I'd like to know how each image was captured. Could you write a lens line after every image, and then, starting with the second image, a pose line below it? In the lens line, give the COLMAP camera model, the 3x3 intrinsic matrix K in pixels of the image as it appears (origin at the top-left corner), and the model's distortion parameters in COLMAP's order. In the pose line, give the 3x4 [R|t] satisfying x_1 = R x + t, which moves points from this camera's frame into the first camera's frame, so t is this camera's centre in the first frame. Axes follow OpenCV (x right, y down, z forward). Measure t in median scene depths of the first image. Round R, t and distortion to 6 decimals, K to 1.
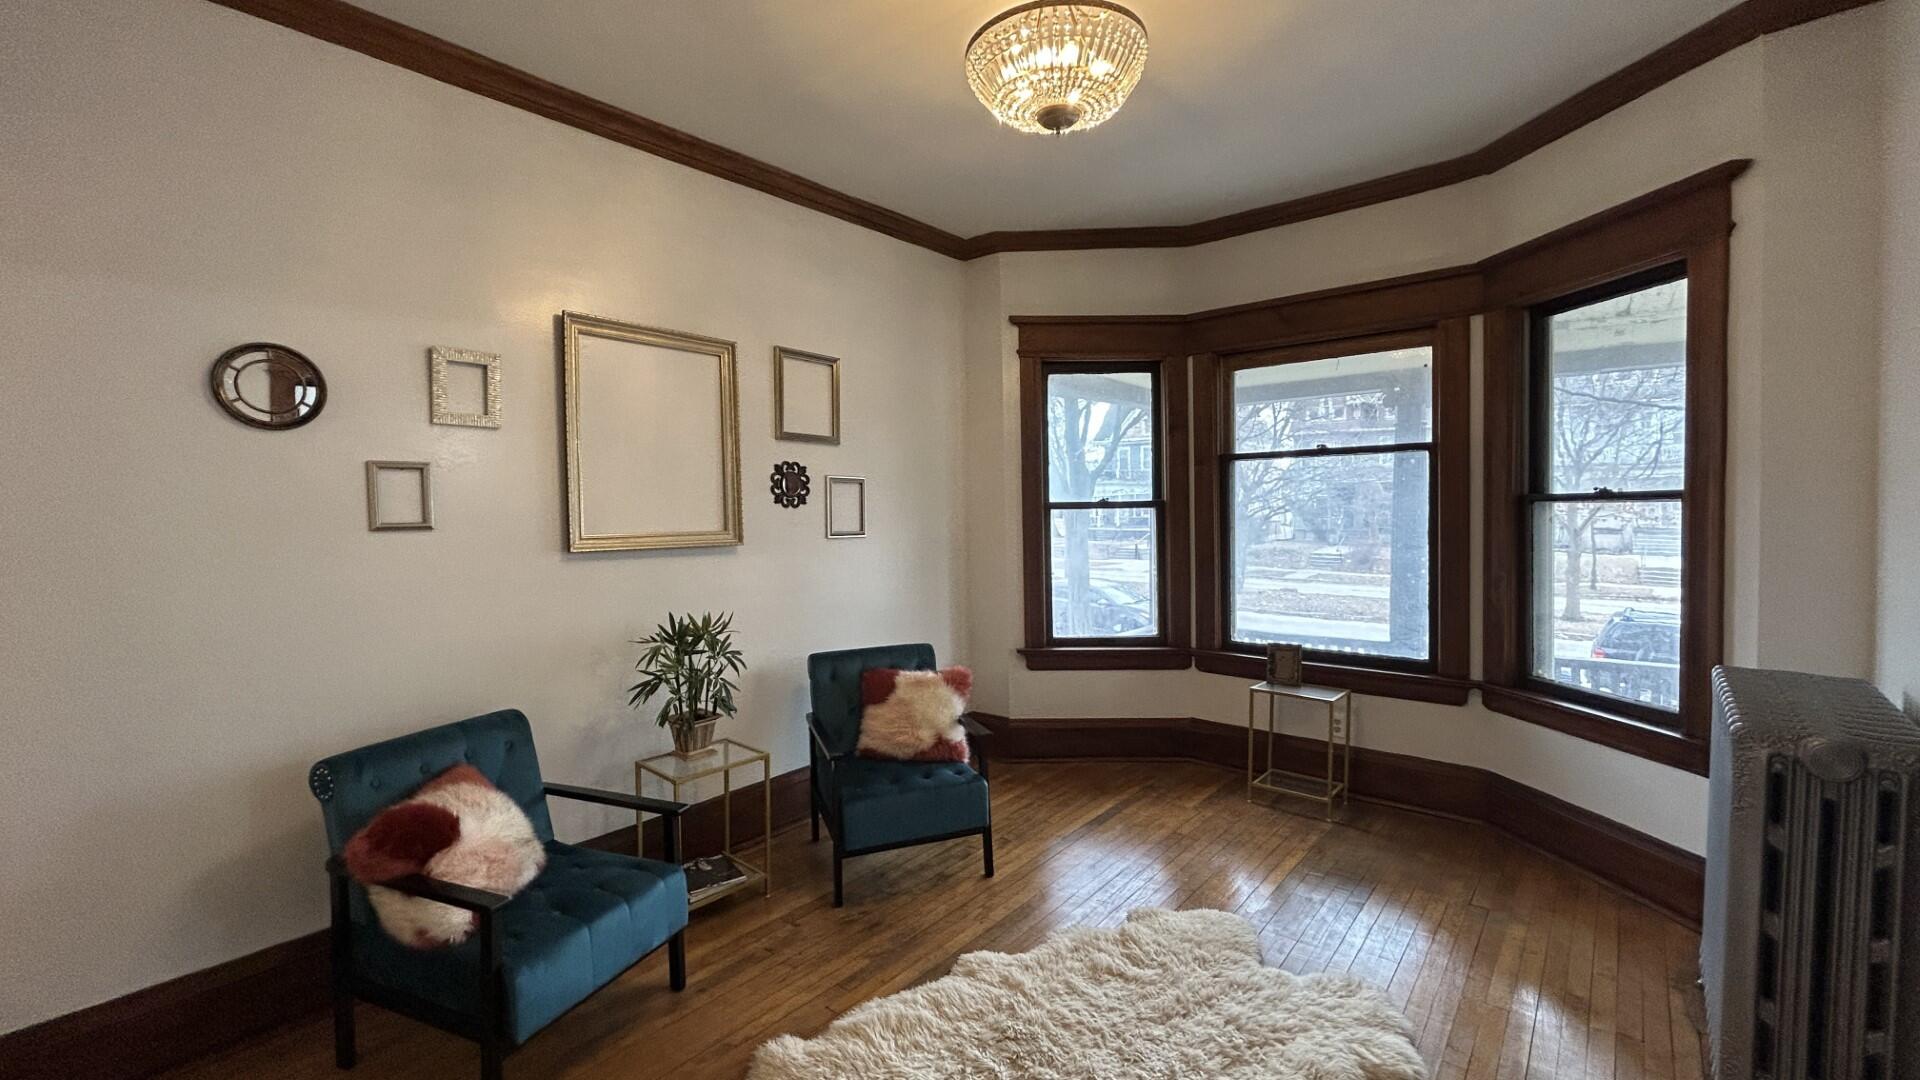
lens RADIAL K [[770.5, 0, 951.9], [0, 770.5, 541.2], [0, 0, 1]] dist [-0.003954, 0.001131]
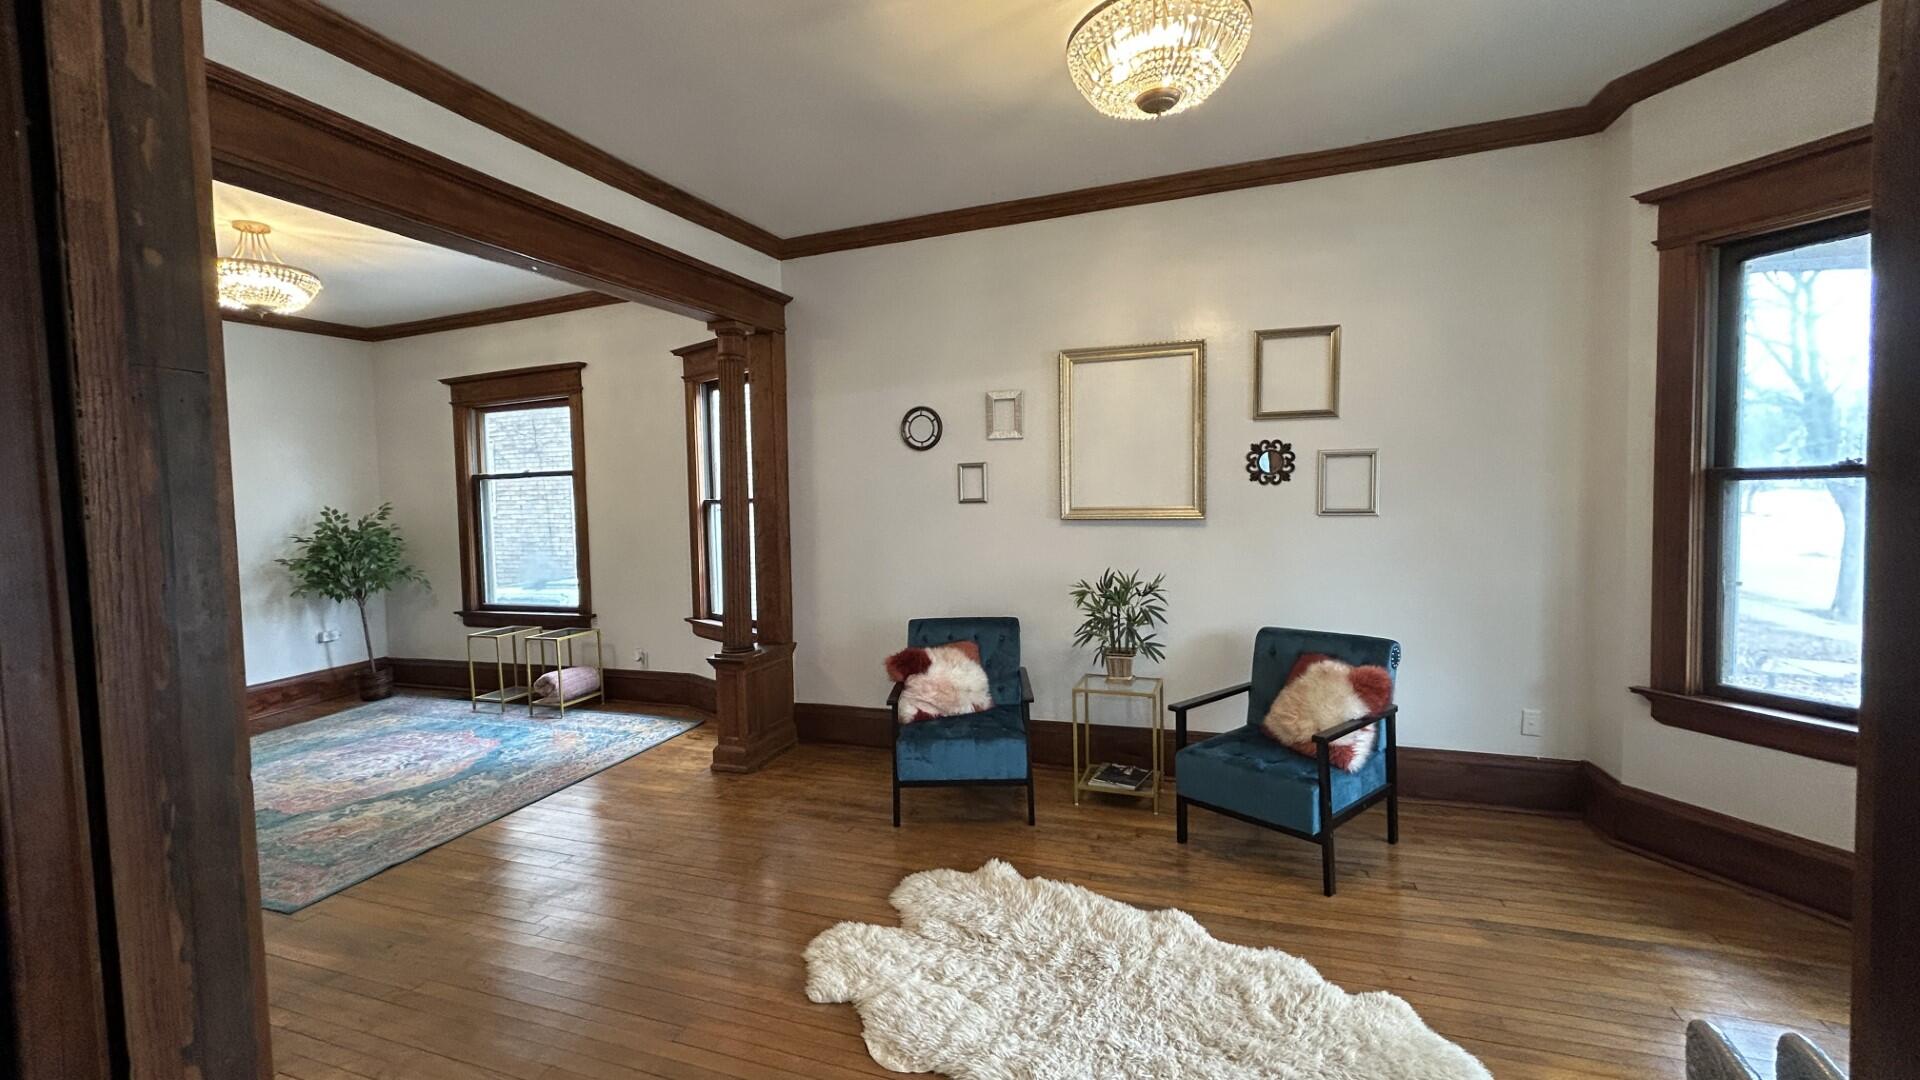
lens RADIAL K [[770.5, 0, 955.2], [0, 770.5, 540.5], [0, 0, 1]] dist [-0.003954, 0.001131]
pose [[0.355527, 0.056371, -0.932965, 0.618917], [-0.023625, 0.998403, 0.051321, -0.012018], [0.934367, 0.003796, 0.356291, 0.240549]]
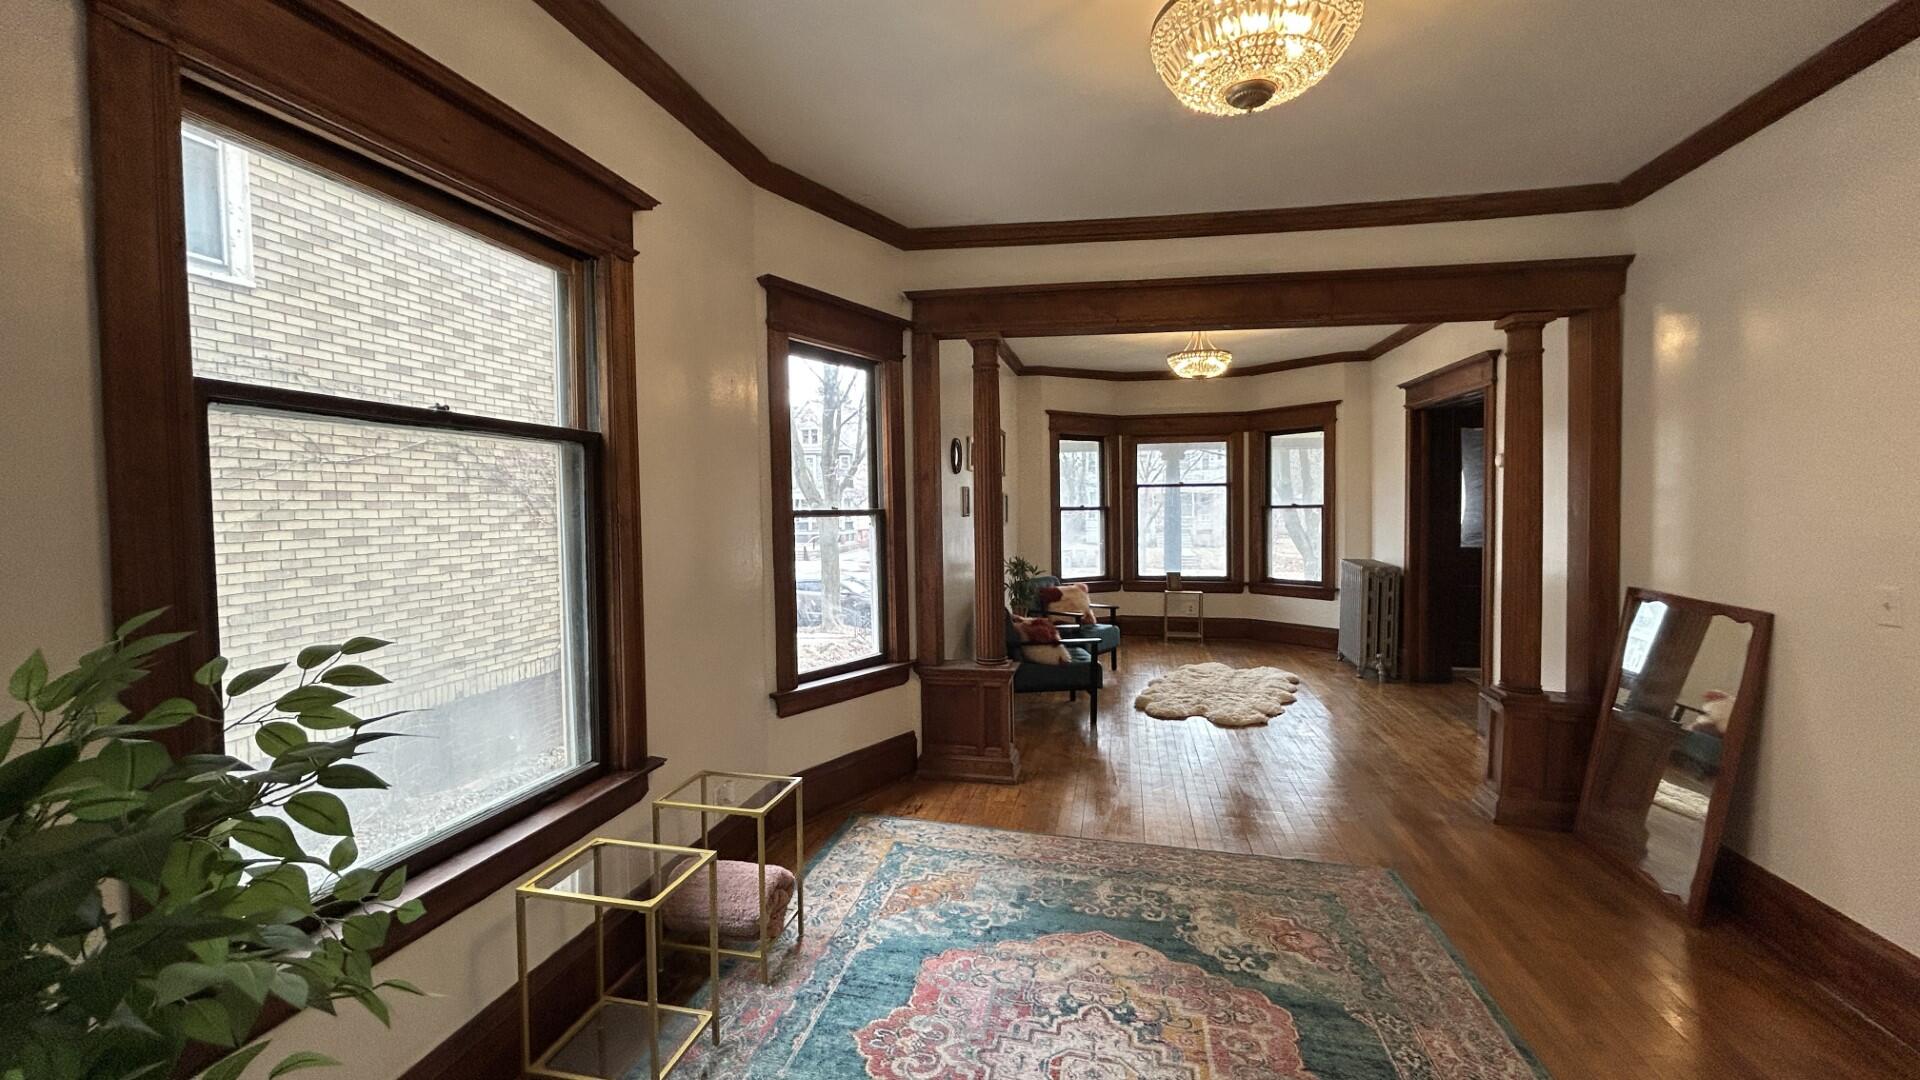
lens RADIAL K [[770.5, 0, 961.8], [0, 770.5, 543.1], [0, 0, 1]] dist [-0.003954, 0.001131]
pose [[0.876463, -0.014052, 0.481264, -1.247100], [0.017708, 0.999839, -0.003056, 0.047906], [-0.481144, 0.011201, 0.876570, -0.680094]]
